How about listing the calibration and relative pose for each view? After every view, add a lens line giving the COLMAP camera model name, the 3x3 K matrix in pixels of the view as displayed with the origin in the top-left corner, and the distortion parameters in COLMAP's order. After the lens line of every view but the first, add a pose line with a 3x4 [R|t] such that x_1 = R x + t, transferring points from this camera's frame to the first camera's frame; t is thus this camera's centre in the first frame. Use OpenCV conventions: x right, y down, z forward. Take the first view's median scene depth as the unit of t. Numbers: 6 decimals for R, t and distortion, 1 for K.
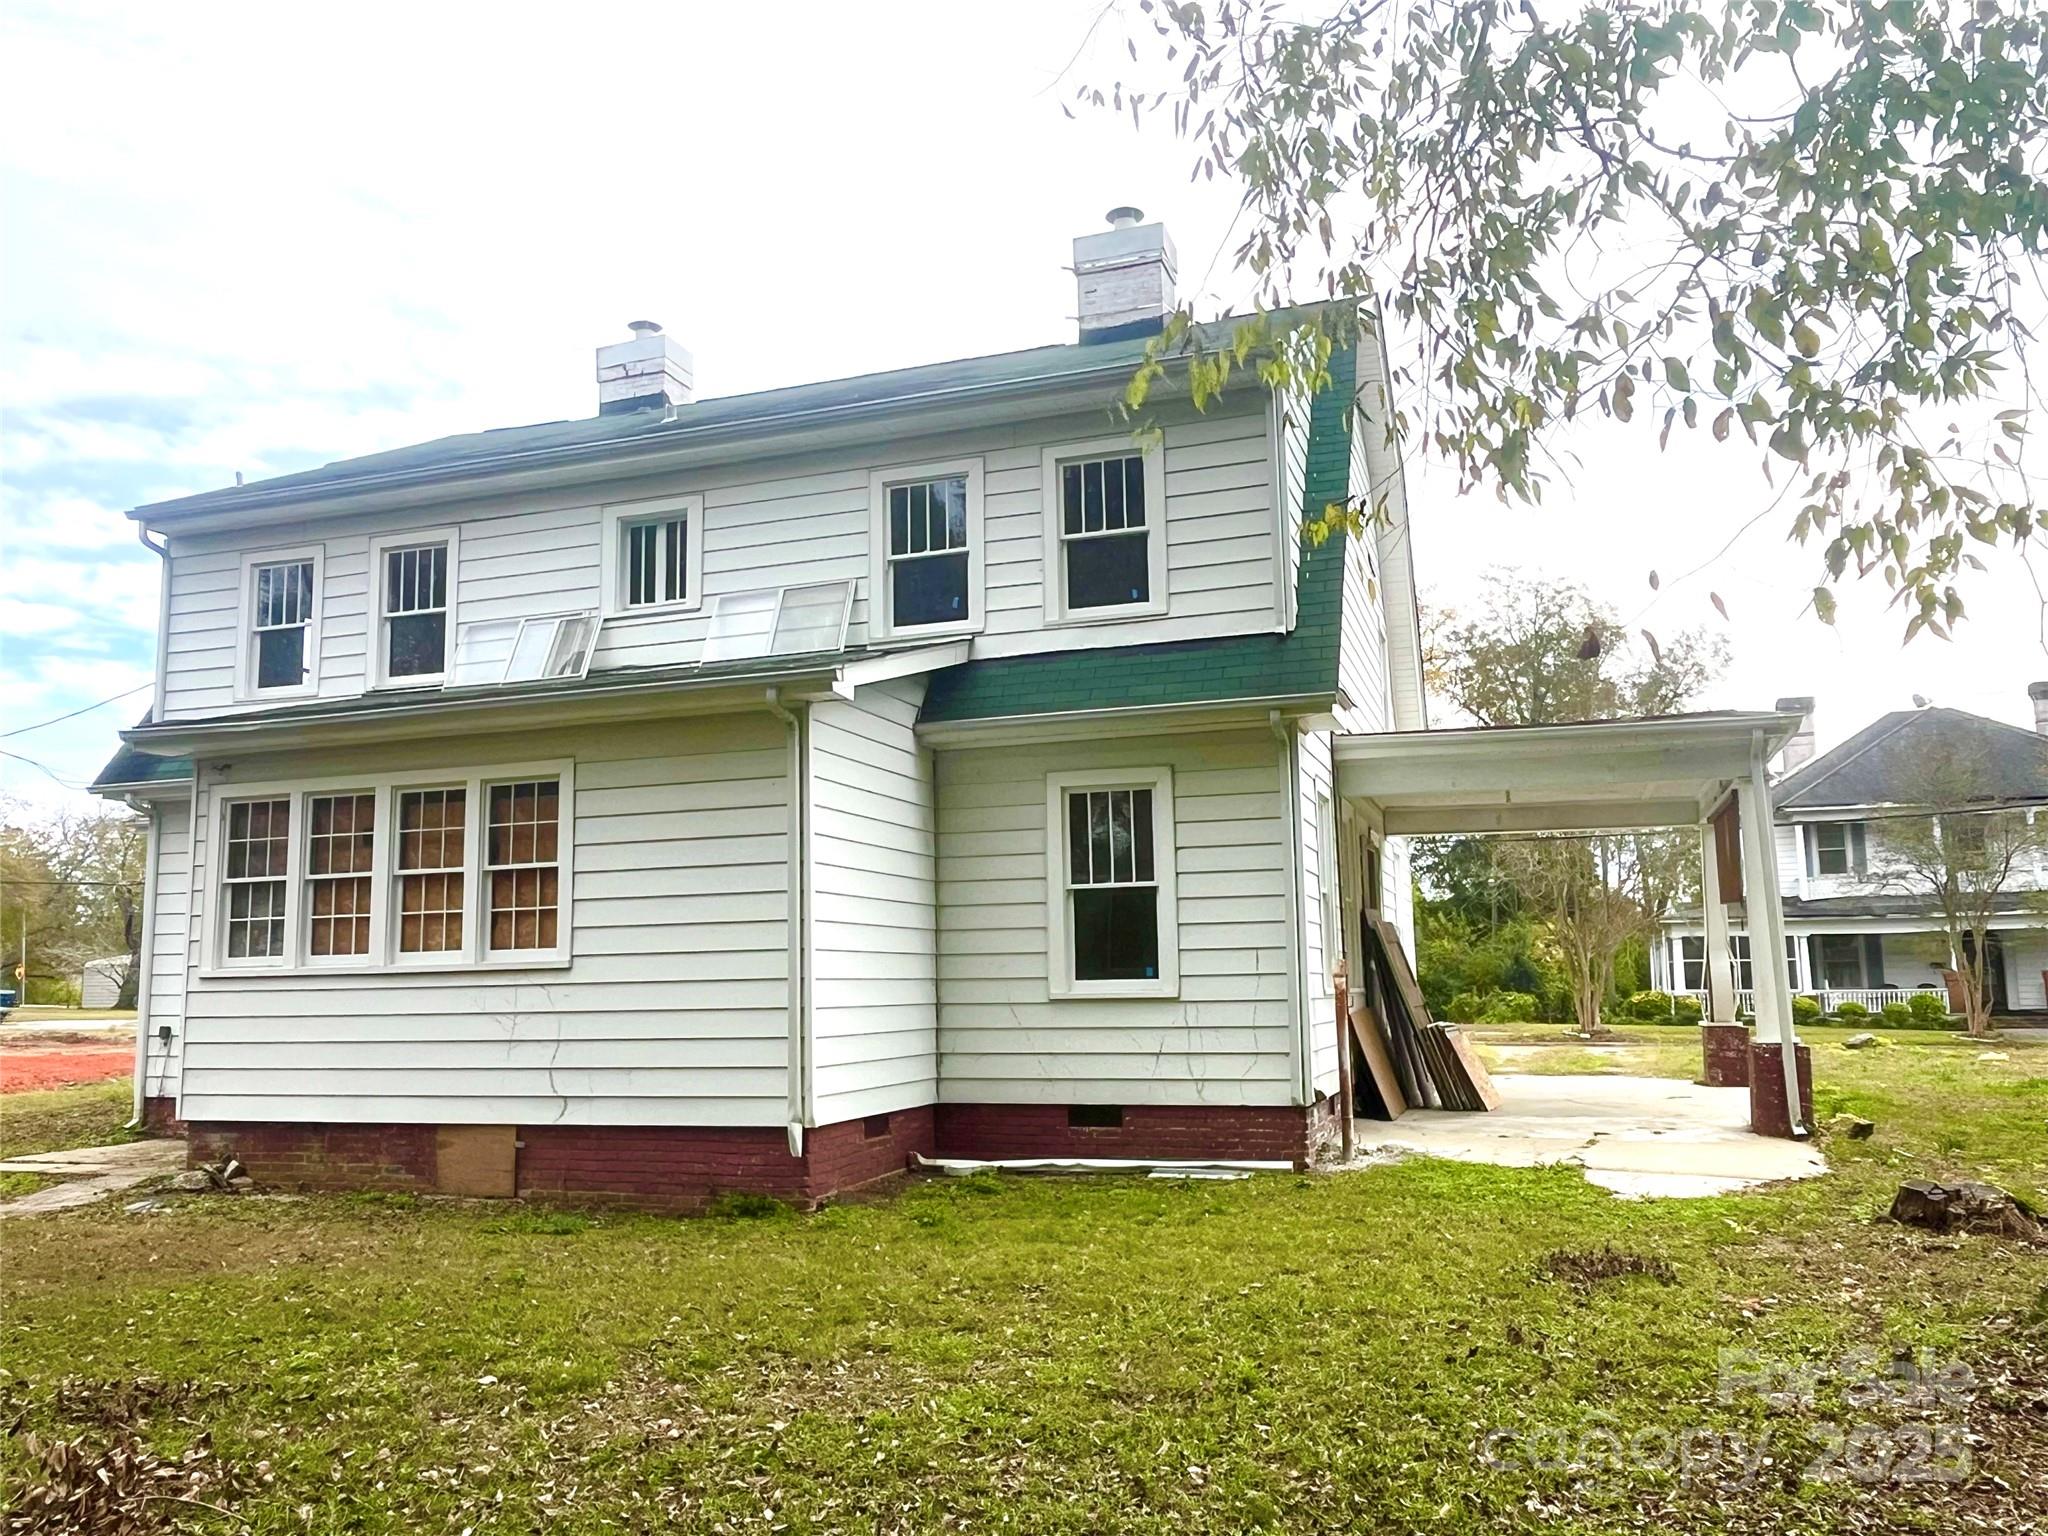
lens RADIAL K [[1449.2, 0, 1026.8], [0, 1449.2, 771.3], [0, 0, 1]] dist [-0.004851, -0.004212]
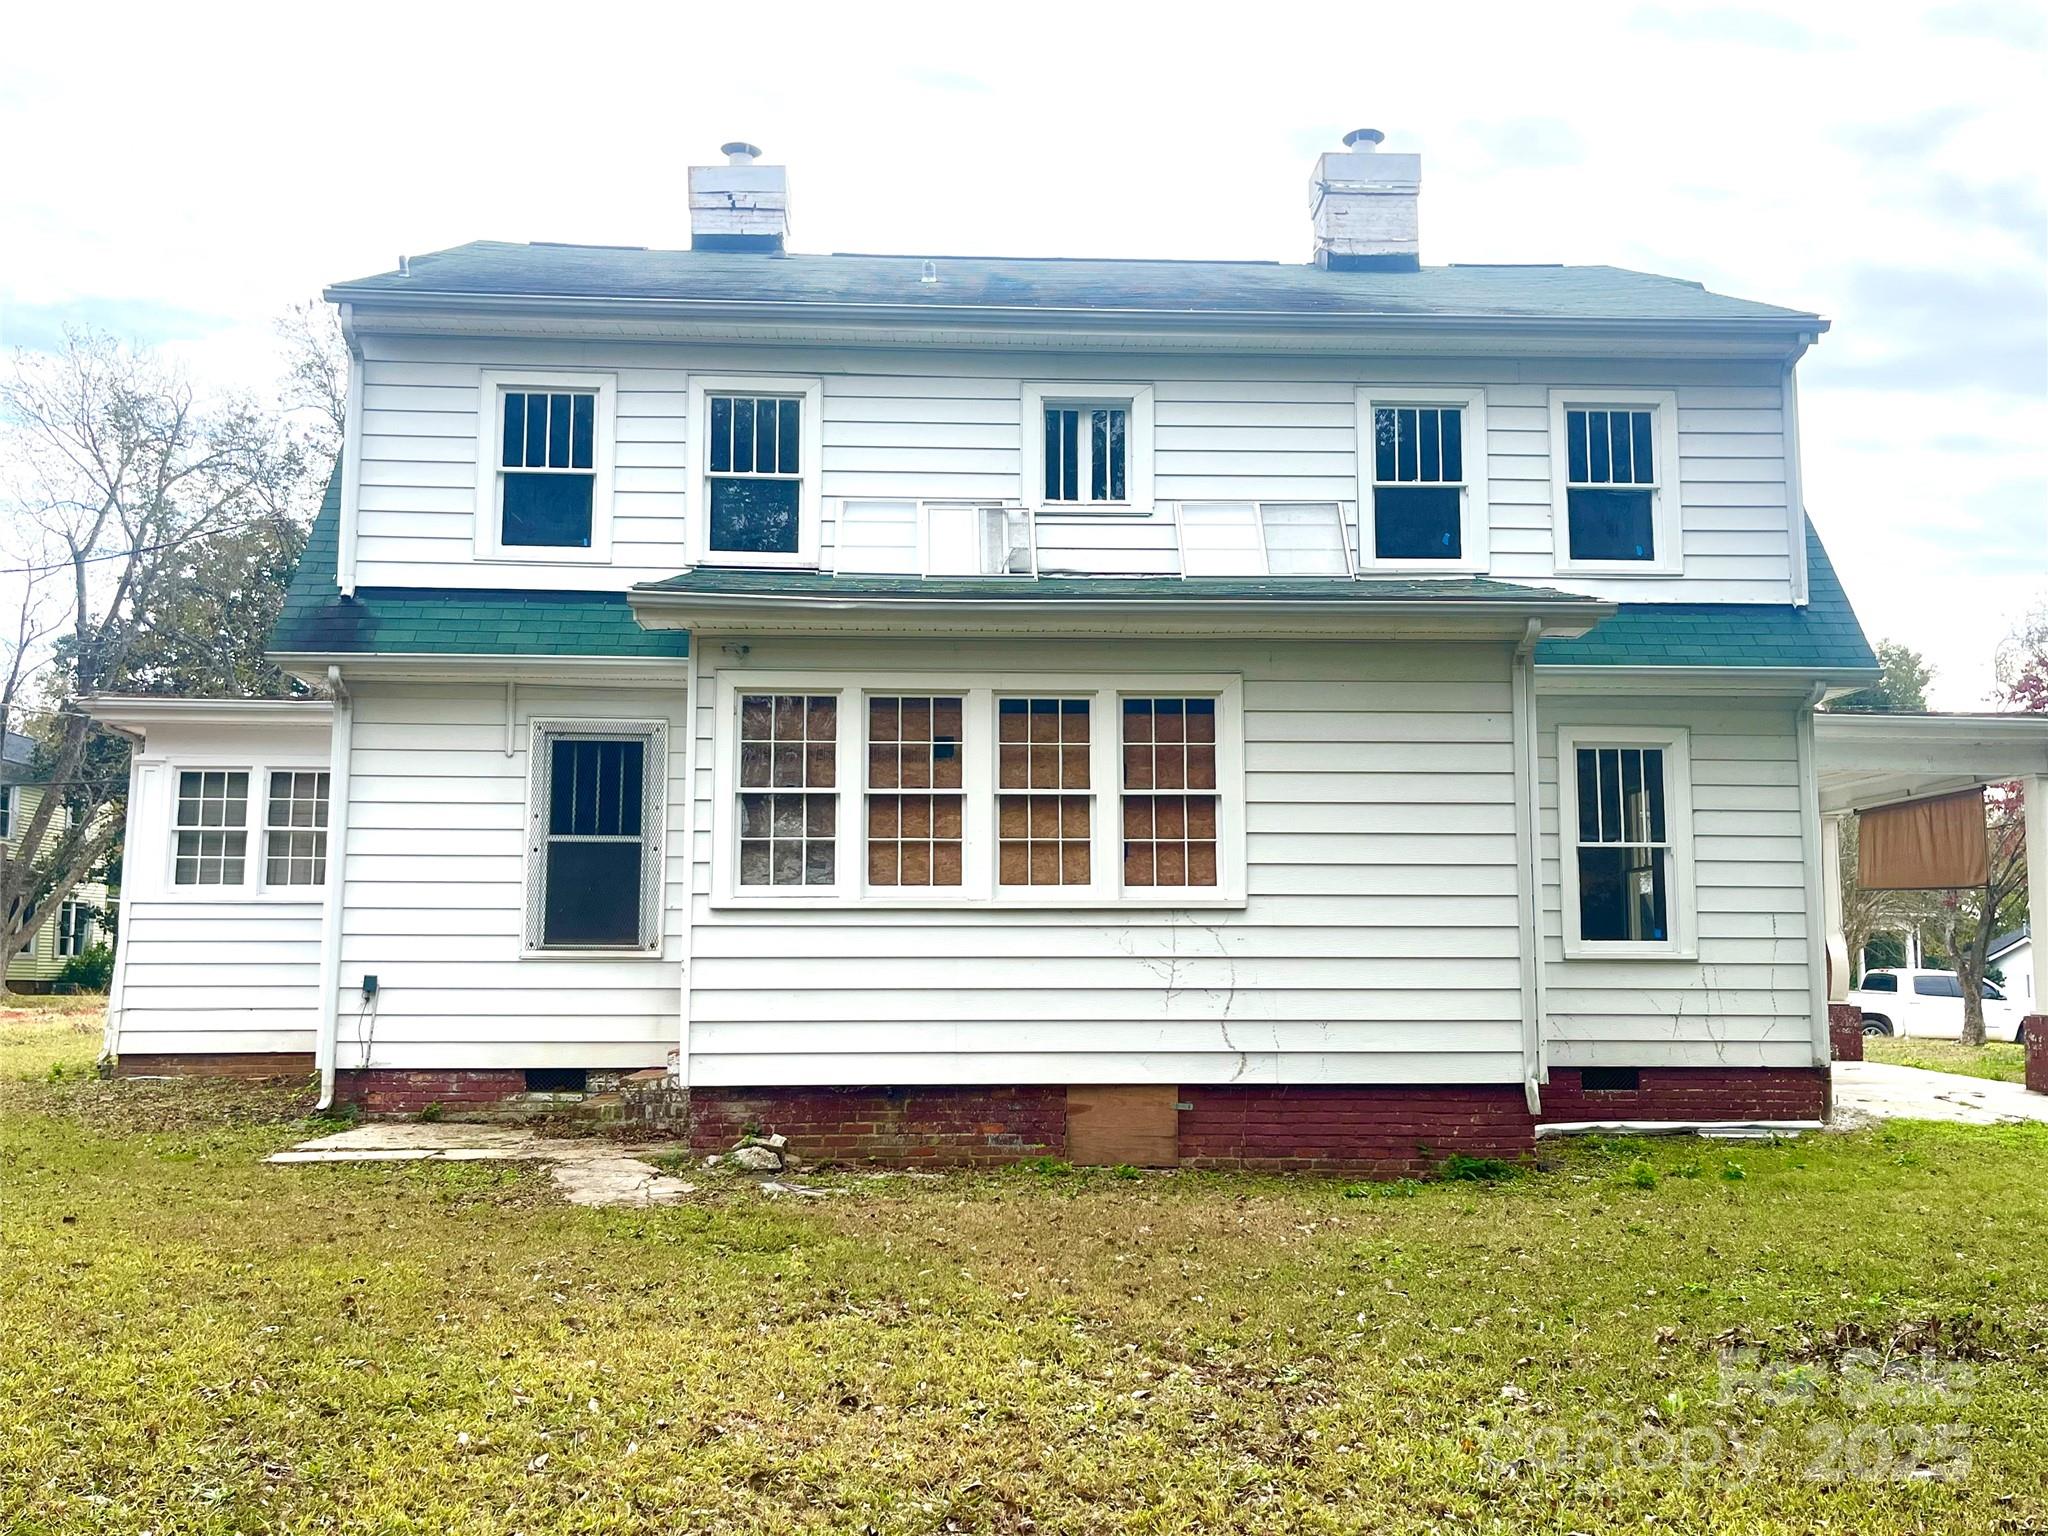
lens RADIAL K [[1632.0, 0, 1018.2], [0, 1632.0, 757.4], [0, 0, 1]] dist [0.041288, -0.012298]
pose [[0.938840, 0.063169, 0.338510, -0.716713], [-0.068434, 0.997649, 0.003629, 0.043918], [-0.337485, -0.026573, 0.940956, 0.091840]]
